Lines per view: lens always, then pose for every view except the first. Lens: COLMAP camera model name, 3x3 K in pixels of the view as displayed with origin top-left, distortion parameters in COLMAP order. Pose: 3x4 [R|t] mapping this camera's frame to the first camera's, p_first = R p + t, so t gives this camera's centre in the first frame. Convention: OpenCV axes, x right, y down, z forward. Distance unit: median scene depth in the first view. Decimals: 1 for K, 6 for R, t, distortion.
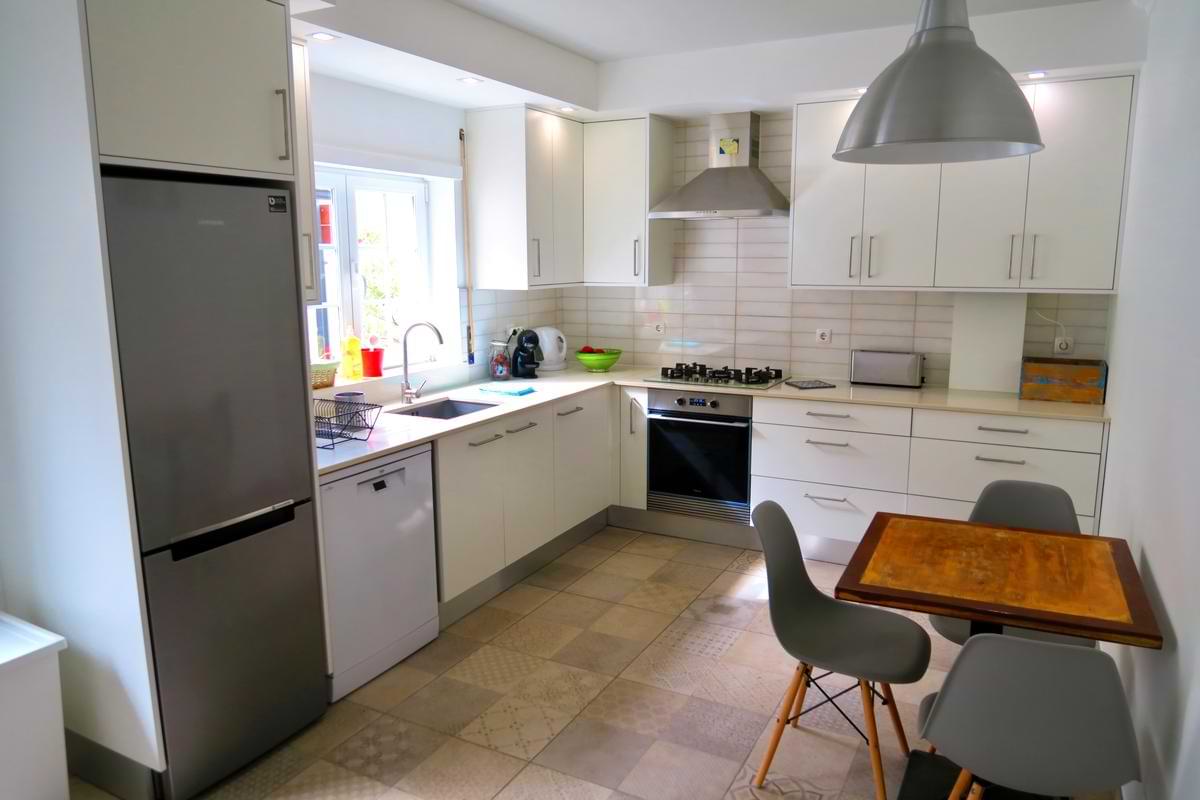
lens RADIAL K [[829.0, 0, 601.6], [0, 829.0, 401.4], [0, 0, 1]] dist [-0.033437, -0.002601]
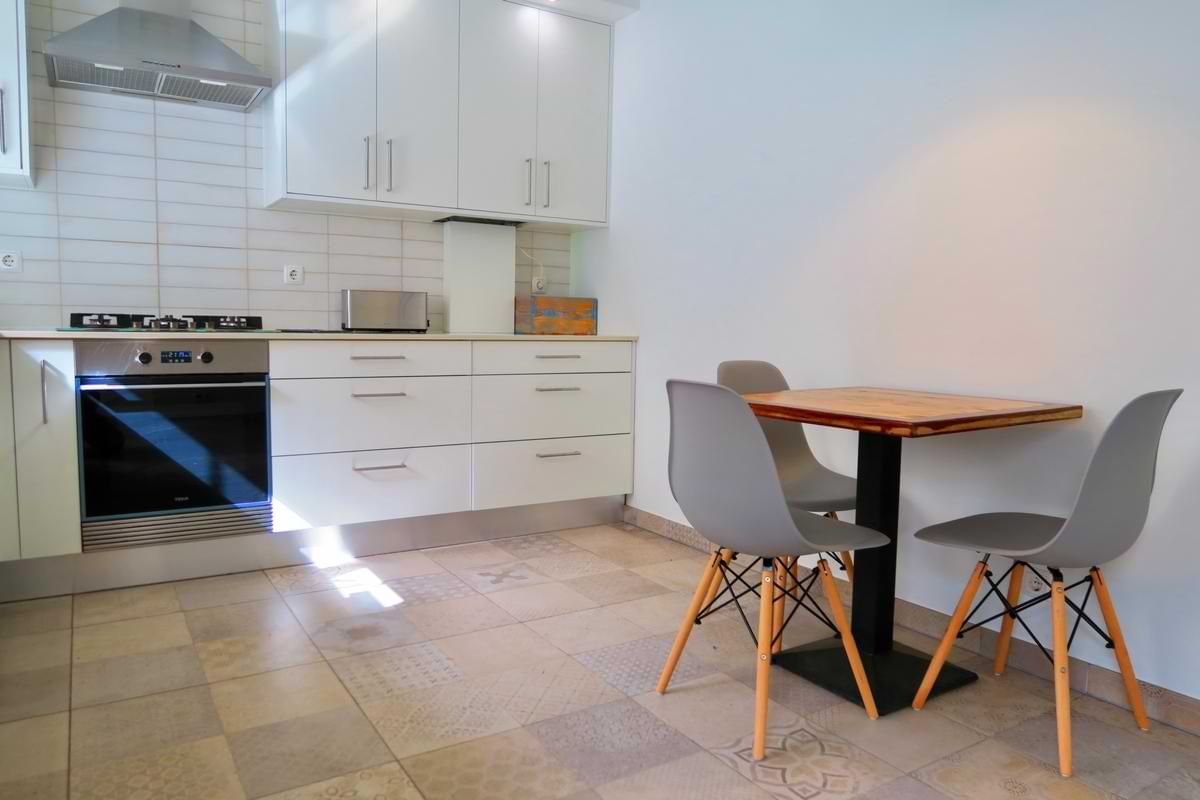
lens RADIAL K [[829.0, 0, 600.3], [0, 829.0, 402.7], [0, 0, 1]] dist [-0.033437, -0.002601]
pose [[0.486379, -0.065033, 0.871325, -0.279914], [0.131425, 0.991326, 0.000627, 0.078977], [-0.863807, 0.114209, 0.490707, 0.416397]]
